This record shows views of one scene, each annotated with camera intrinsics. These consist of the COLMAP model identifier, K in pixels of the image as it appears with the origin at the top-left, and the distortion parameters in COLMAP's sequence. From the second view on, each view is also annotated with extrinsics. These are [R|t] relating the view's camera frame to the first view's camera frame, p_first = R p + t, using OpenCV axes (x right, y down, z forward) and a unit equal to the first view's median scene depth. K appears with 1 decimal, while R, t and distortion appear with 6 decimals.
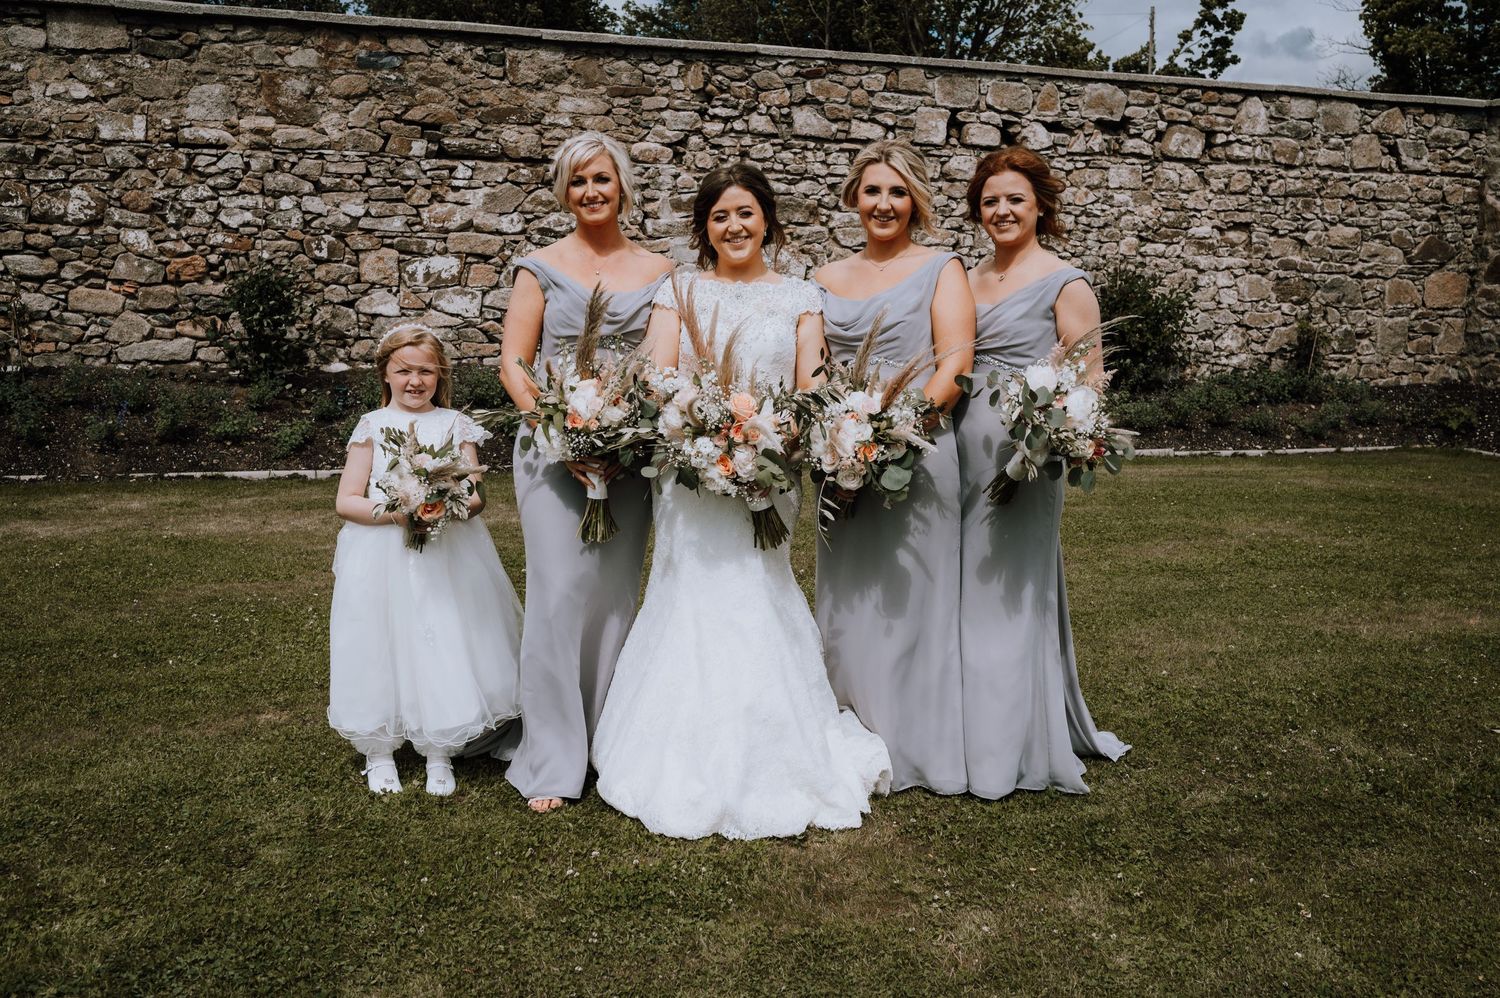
lens RADIAL K [[1408.2, 0, 747.0], [0, 1408.2, 501.7], [0, 0, 1]] dist [-0.001811, 0.000000]
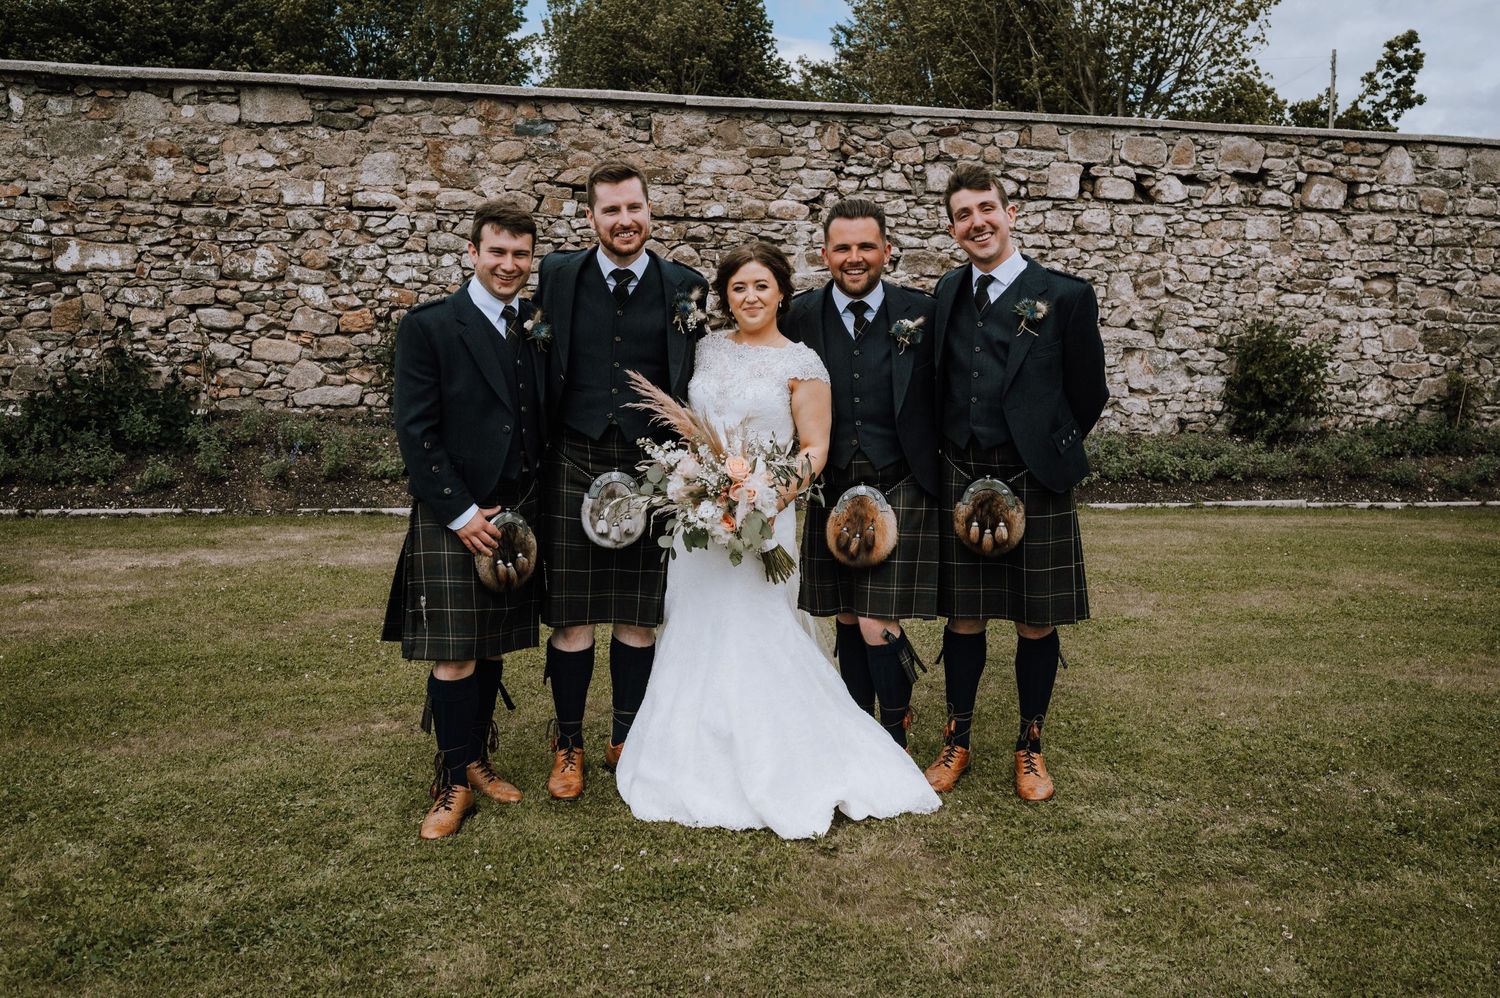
lens RADIAL K [[1408.2, 0, 757.6], [0, 1408.2, 503.9], [0, 0, 1]] dist [-0.001811, 0.000000]
pose [[0.992908, 0.014803, -0.117961, 0.038788], [-0.018342, 0.999412, -0.028974, 0.001422], [0.117462, 0.030932, 0.992595, -0.037677]]
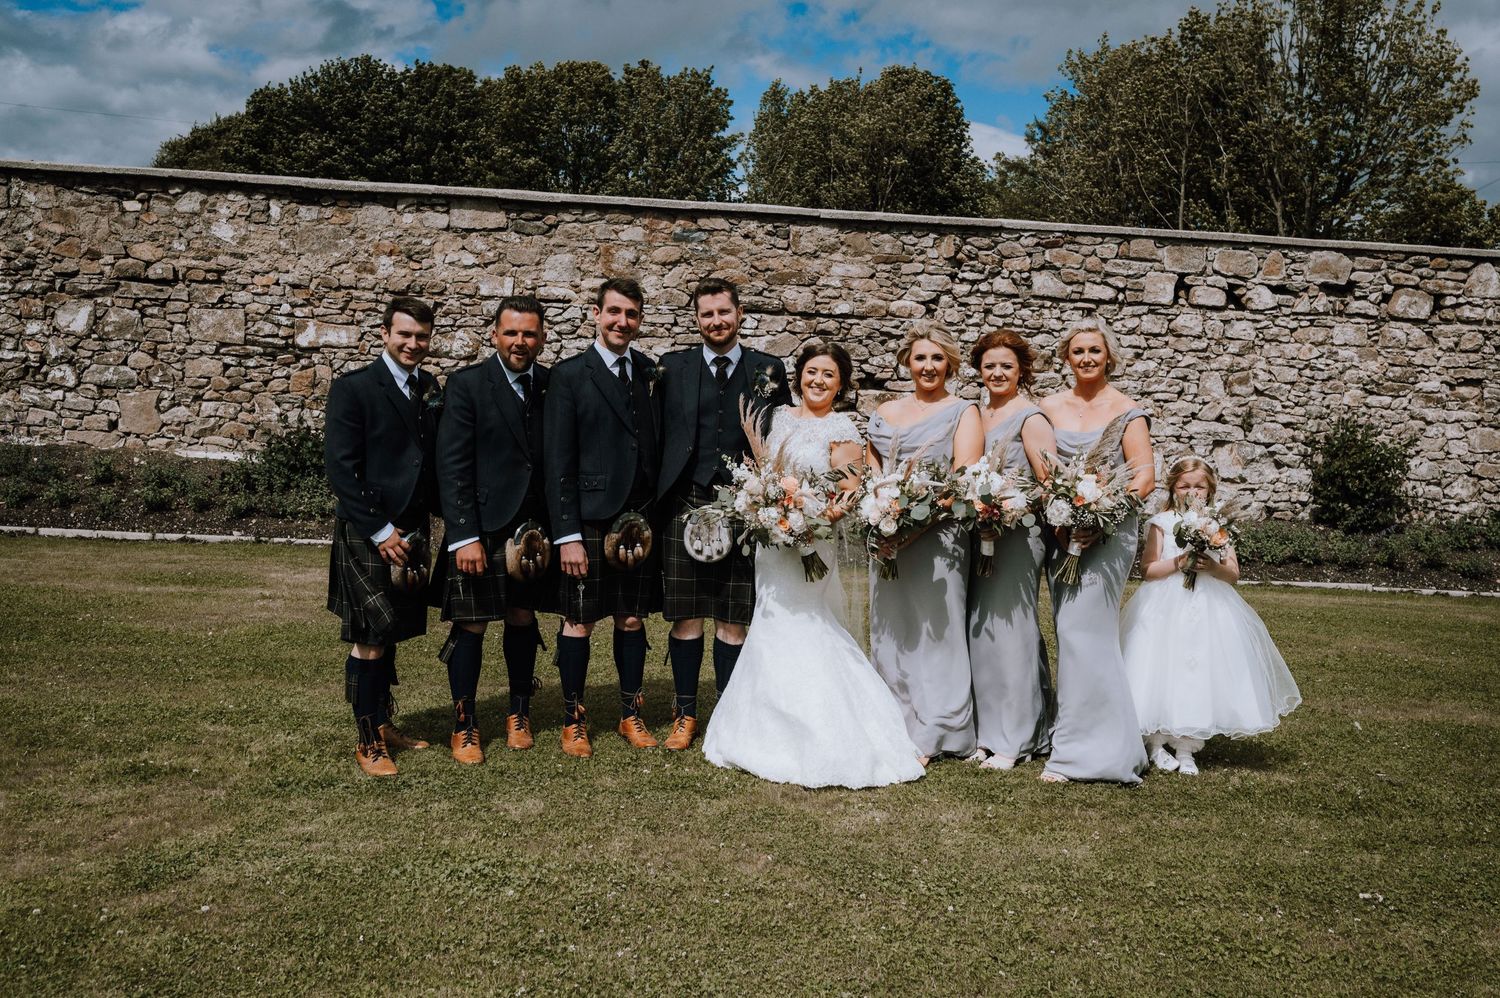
lens RADIAL K [[1408.2, 0, 733.8], [0, 1408.2, 495.7], [0, 0, 1]] dist [-0.001811, 0.000000]
pose [[0.967010, 0.045441, -0.250652, 0.103826], [-0.070178, 0.993407, -0.090648, 0.029769], [0.244881, 0.105248, 0.963824, -0.182410]]
